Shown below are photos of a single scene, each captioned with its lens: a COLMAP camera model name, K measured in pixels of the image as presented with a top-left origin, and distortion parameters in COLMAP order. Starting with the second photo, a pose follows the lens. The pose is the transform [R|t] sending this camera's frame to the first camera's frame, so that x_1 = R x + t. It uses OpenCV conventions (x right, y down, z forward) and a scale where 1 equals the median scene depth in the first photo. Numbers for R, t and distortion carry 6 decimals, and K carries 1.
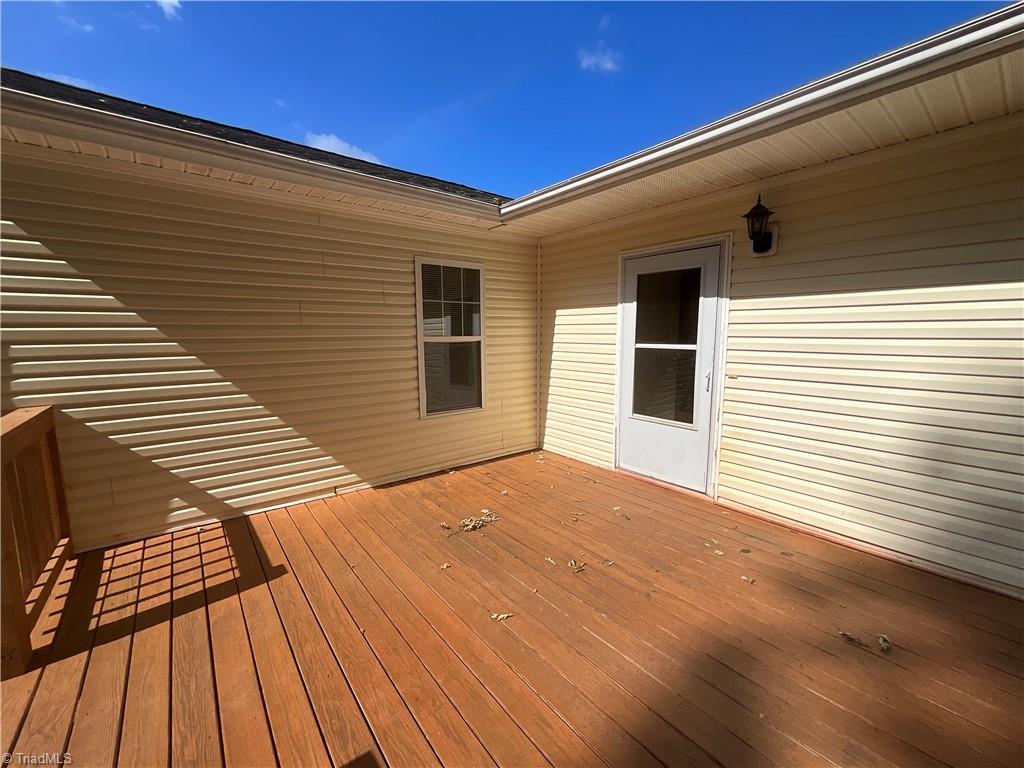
lens RADIAL K [[418.1, 0, 510.0], [0, 418.1, 383.2], [0, 0, 1]] dist [-0.000031, 0.001421]
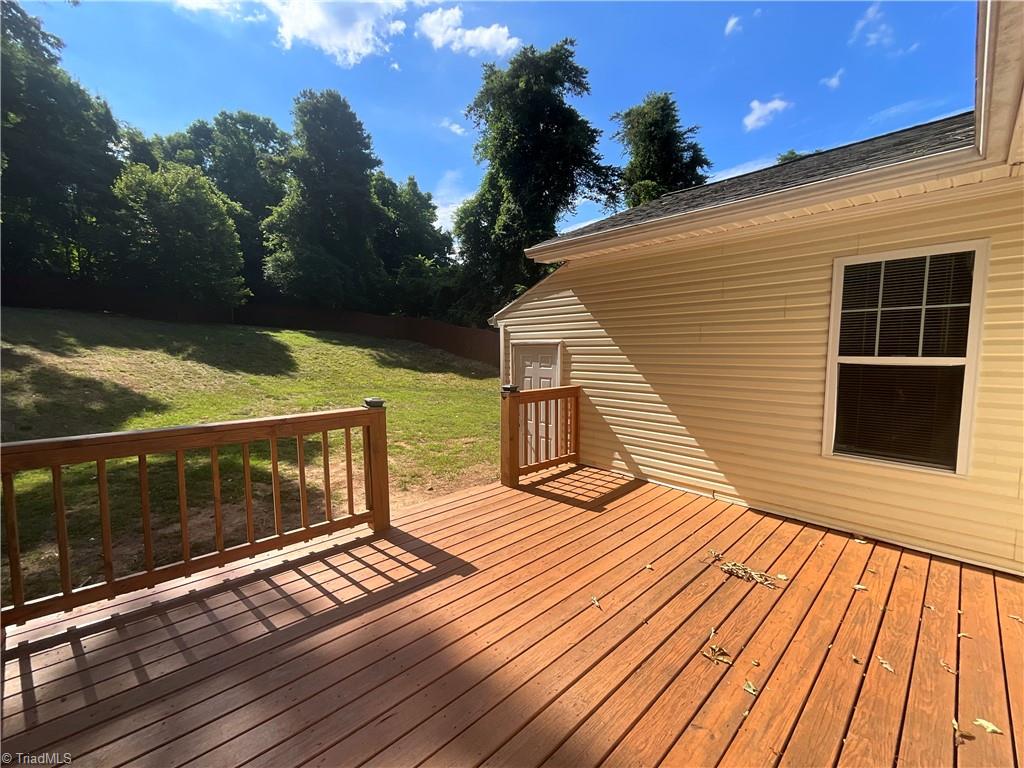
lens RADIAL K [[418.1, 0, 513.1], [0, 418.1, 382.9], [0, 0, 1]] dist [-0.000031, 0.001421]
pose [[0.079337, 0.091514, -0.992638, 0.579269], [-0.112640, 0.990223, 0.082288, -0.060756], [0.990463, 0.105283, 0.088870, 0.336911]]
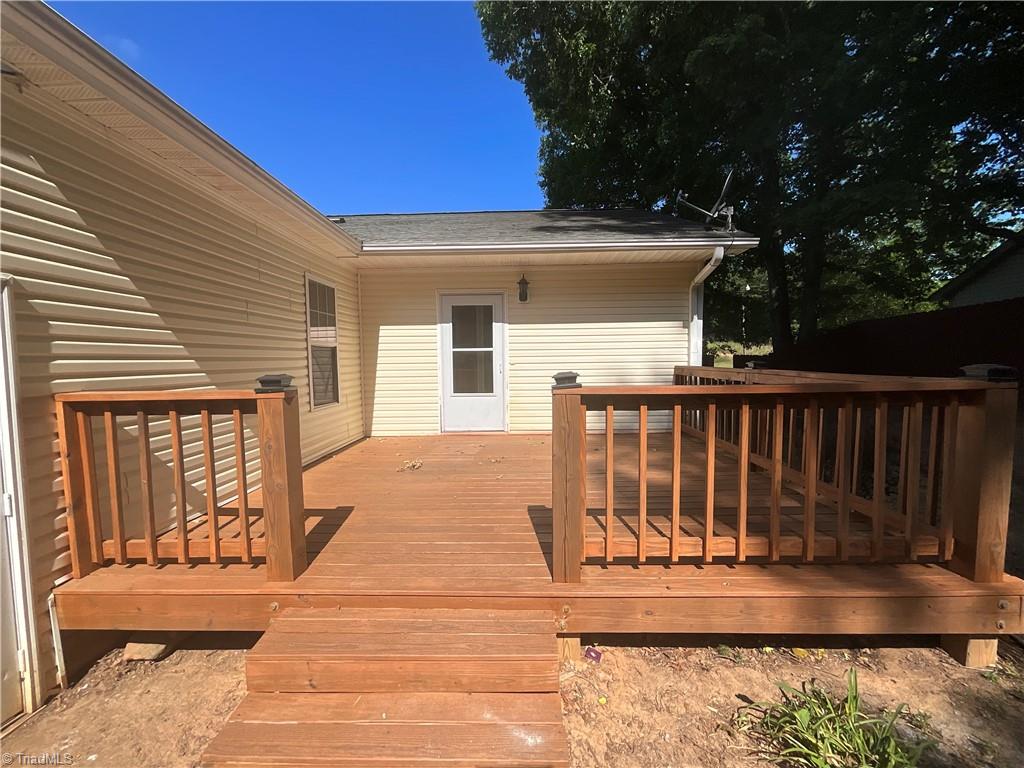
lens RADIAL K [[418.1, 0, 511.8], [0, 418.1, 388.2], [0, 0, 1]] dist [-0.000031, 0.001421]
pose [[0.640082, -0.055723, 0.766283, -0.800179], [0.104287, 0.994437, -0.014798, 0.103825], [-0.761196, 0.089386, 0.642332, -0.180039]]
